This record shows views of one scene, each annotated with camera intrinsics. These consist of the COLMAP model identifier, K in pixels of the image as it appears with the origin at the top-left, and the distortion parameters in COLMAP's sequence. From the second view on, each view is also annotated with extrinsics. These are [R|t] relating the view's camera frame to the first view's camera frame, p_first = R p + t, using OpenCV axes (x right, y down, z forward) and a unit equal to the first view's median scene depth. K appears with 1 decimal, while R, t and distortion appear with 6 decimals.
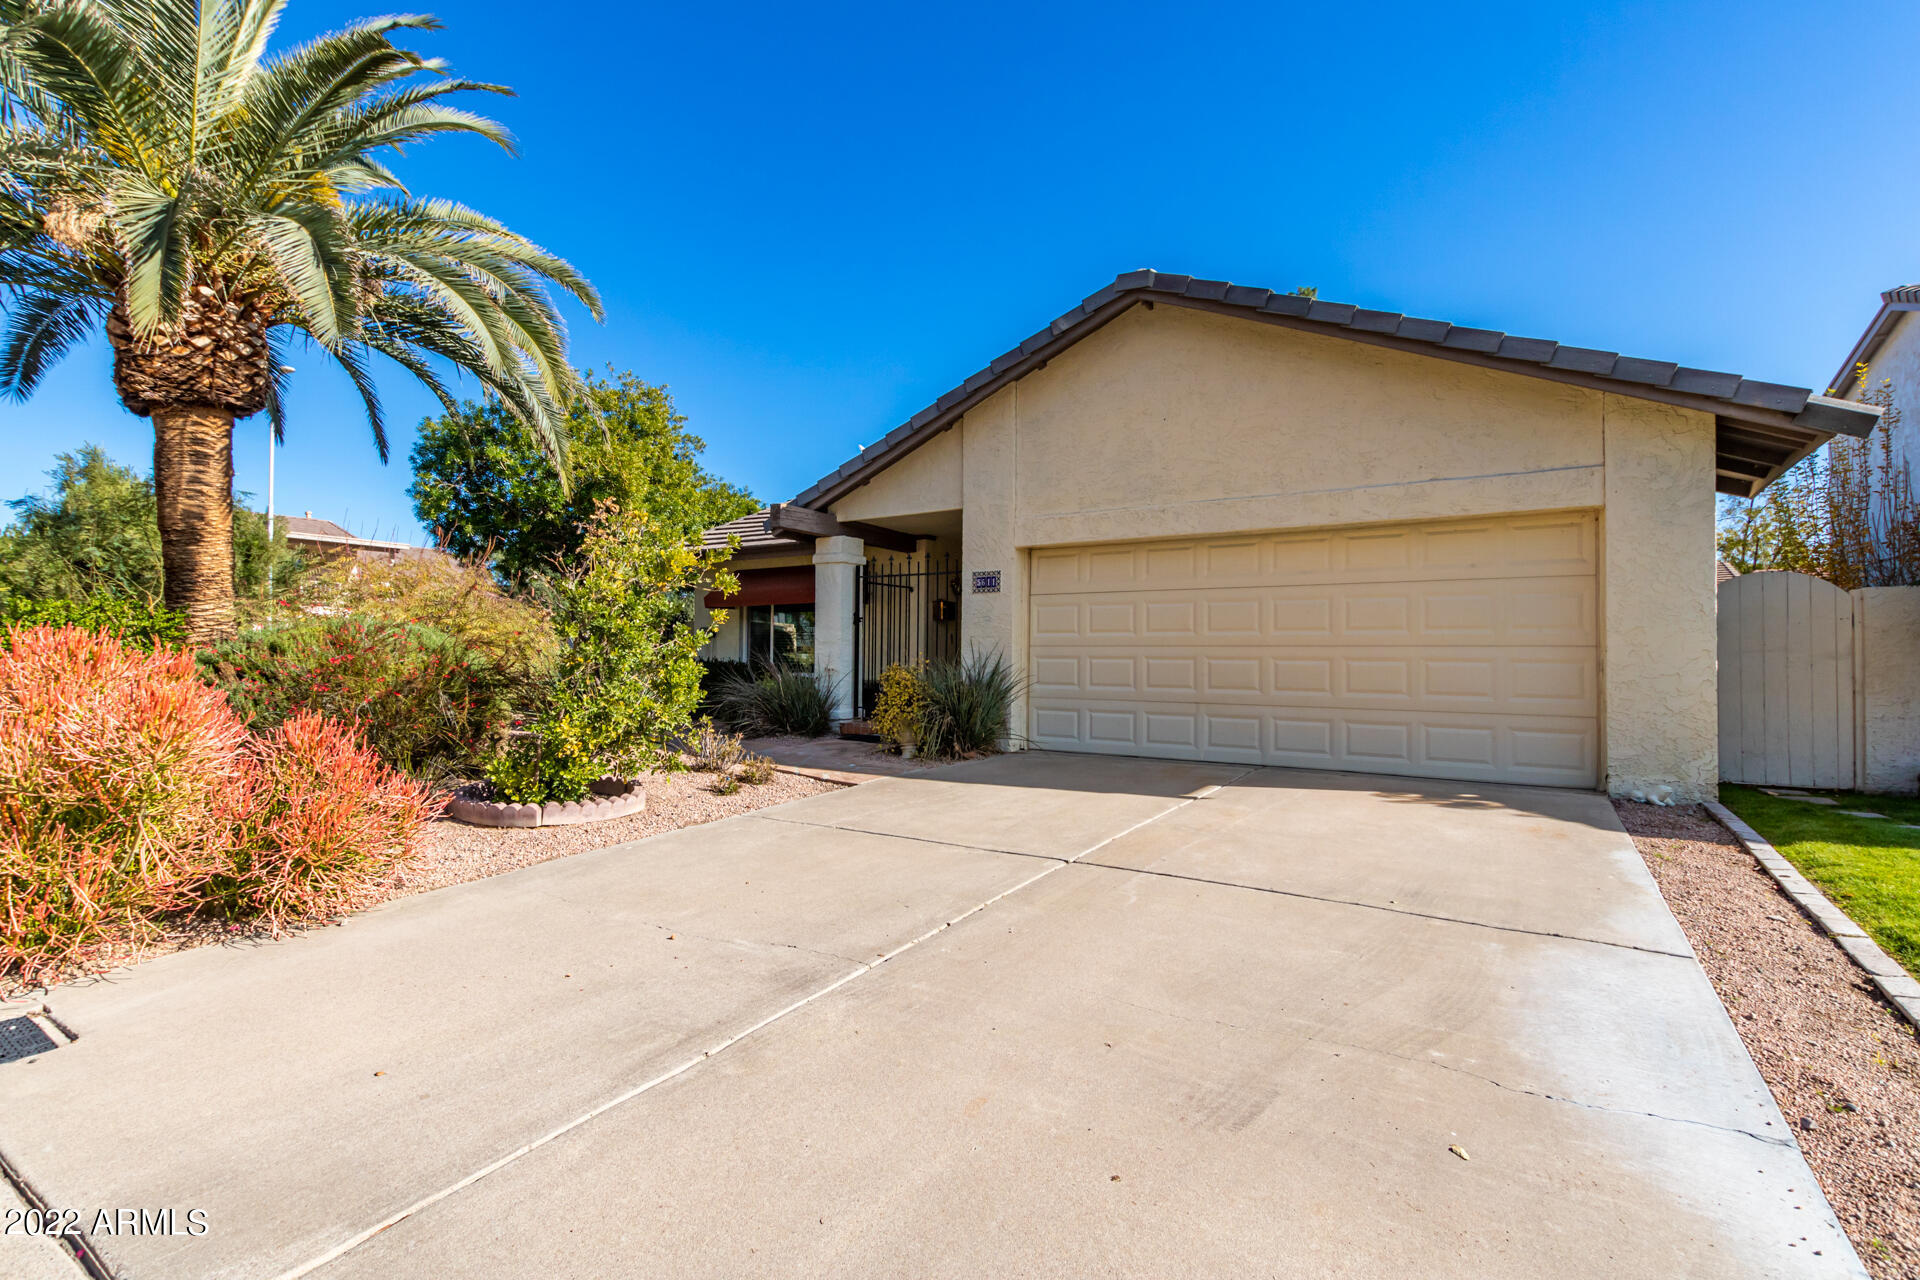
lens RADIAL K [[877.8, 0, 966.8], [0, 877.8, 650.6], [0, 0, 1]] dist [0.003902, -0.000448]
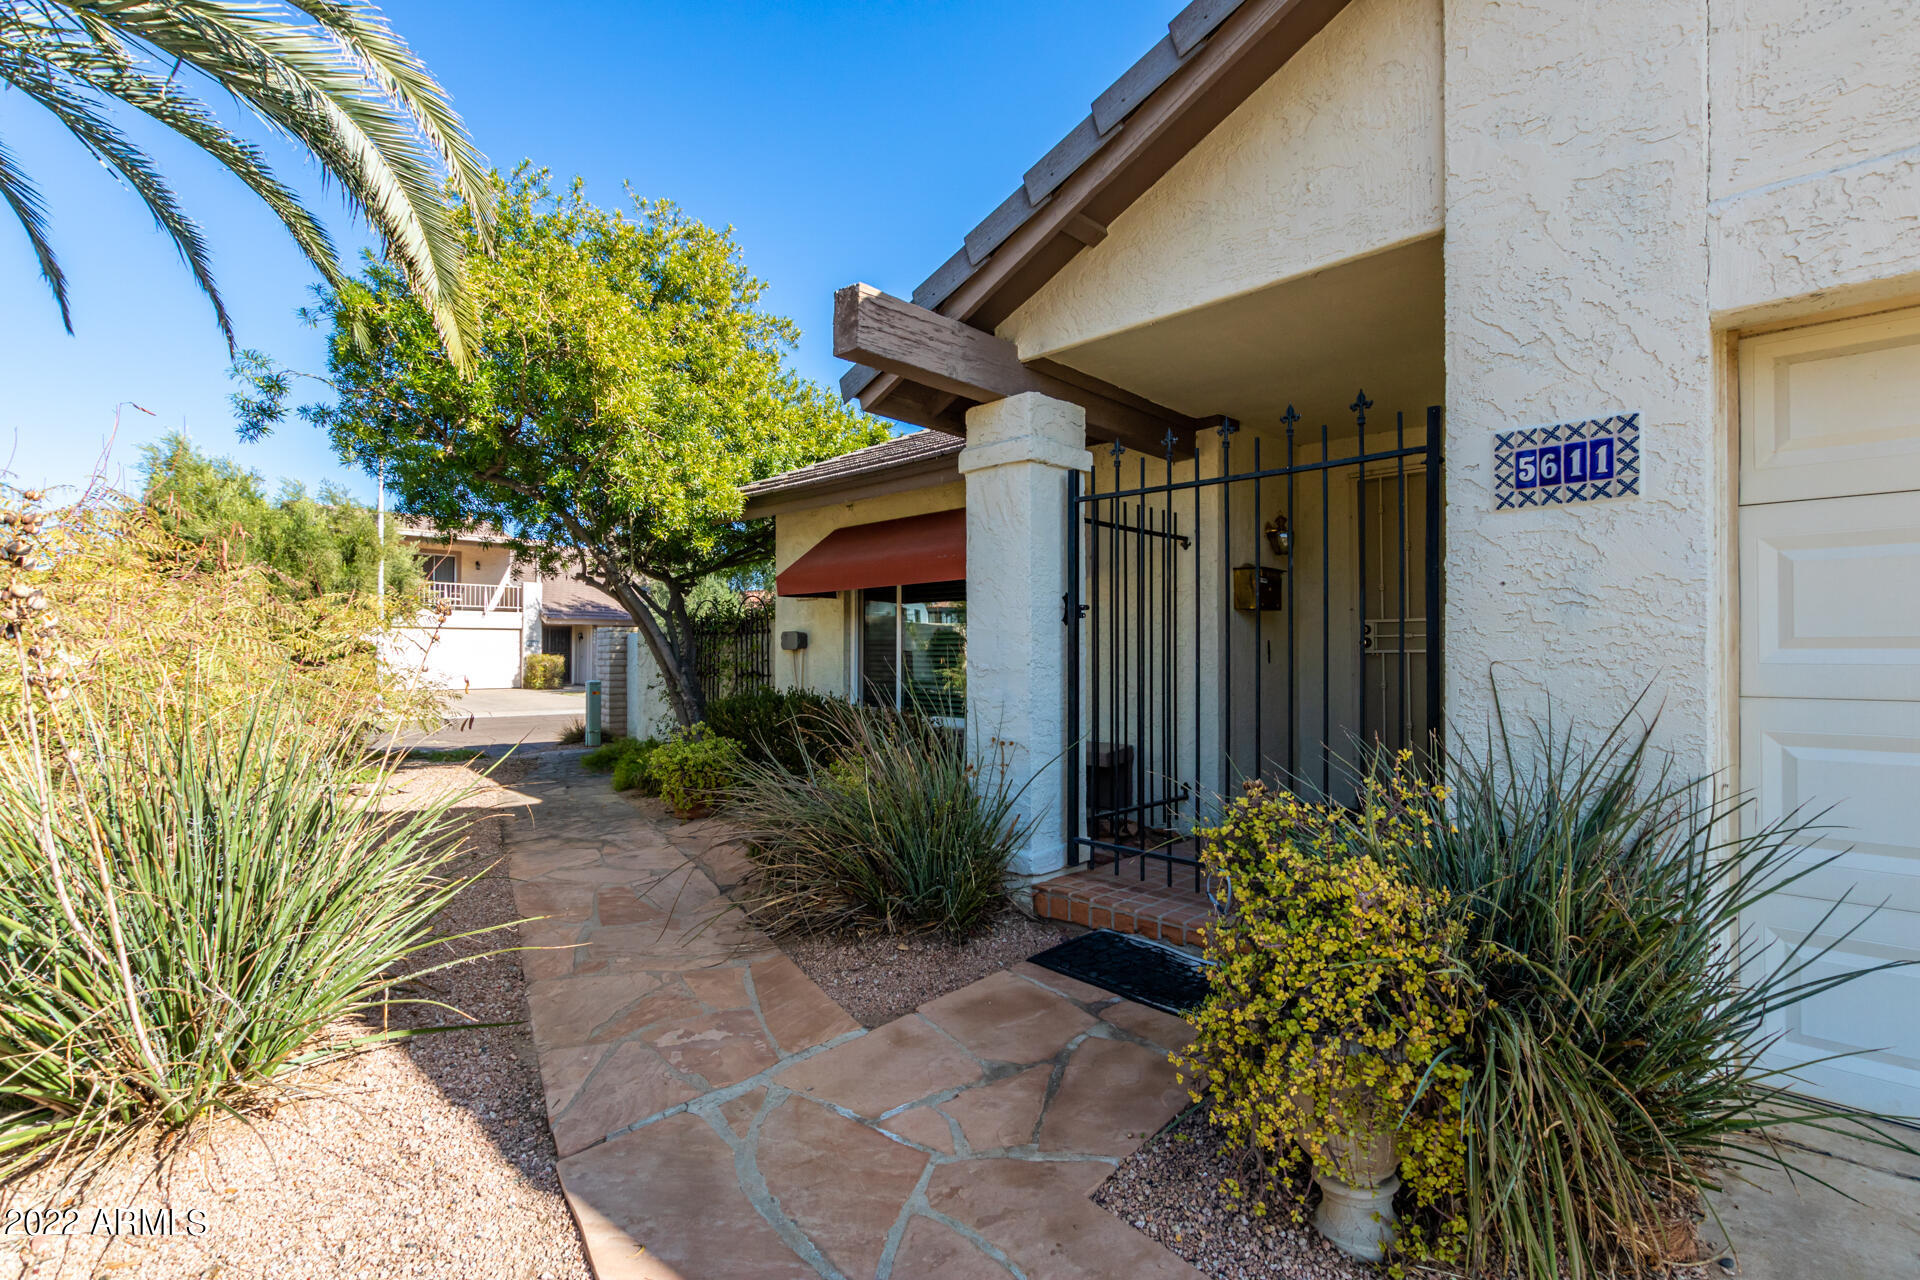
lens RADIAL K [[877.8, 0, 966.8], [0, 877.8, 650.6], [0, 0, 1]] dist [0.003902, -0.000448]
pose [[0.979934, -0.011056, -0.199014, -0.094140], [0.012316, 0.999911, 0.005095, -0.020615], [0.198940, -0.007444, 0.979983, 0.613328]]
